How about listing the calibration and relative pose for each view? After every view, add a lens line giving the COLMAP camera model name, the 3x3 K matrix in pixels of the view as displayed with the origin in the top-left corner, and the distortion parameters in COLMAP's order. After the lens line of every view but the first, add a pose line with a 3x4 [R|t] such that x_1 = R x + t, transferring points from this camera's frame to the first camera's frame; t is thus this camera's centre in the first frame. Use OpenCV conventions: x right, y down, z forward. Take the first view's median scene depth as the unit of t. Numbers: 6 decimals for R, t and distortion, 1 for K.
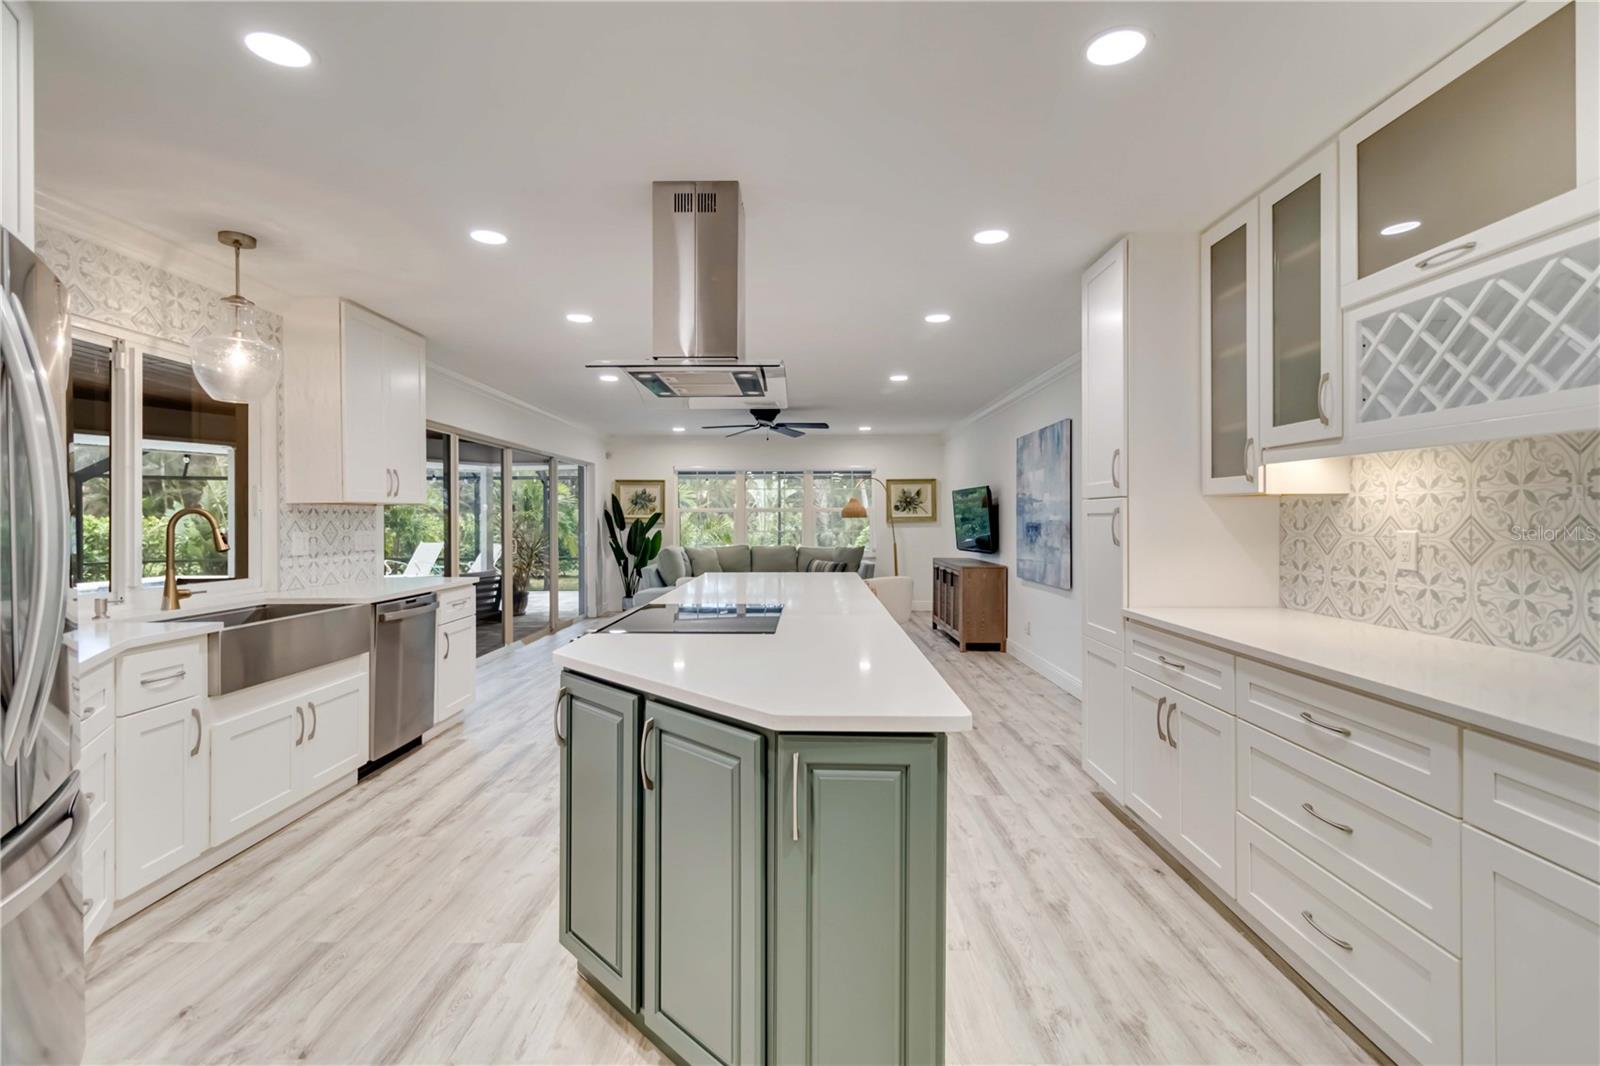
lens RADIAL K [[736.9, 0, 792.2], [0, 736.9, 525.9], [0, 0, 1]] dist [-0.000568, -0.001562]
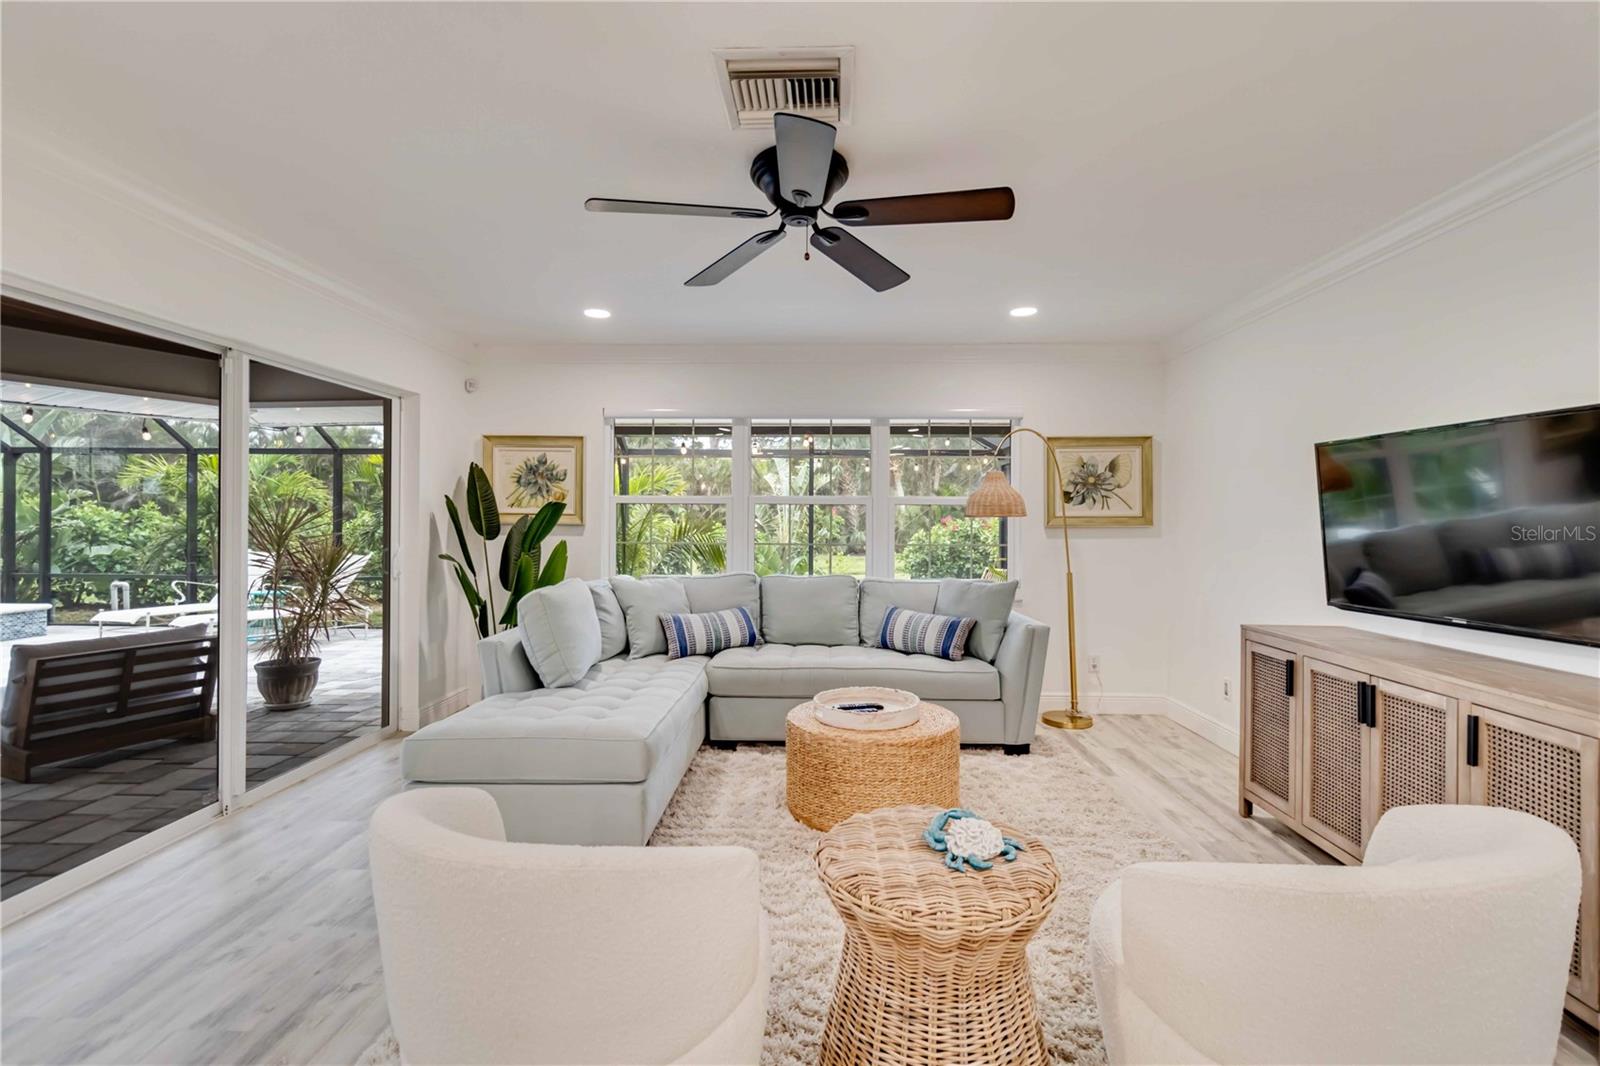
lens RADIAL K [[736.9, 0, 801.1], [0, 736.9, 523.6], [0, 0, 1]] dist [-0.000568, -0.001562]
pose [[0.999875, 0.008000, -0.013664, -0.024245], [-0.008043, 0.999963, -0.003121, -0.004375], [0.013638, 0.003231, 0.999902, 0.521147]]
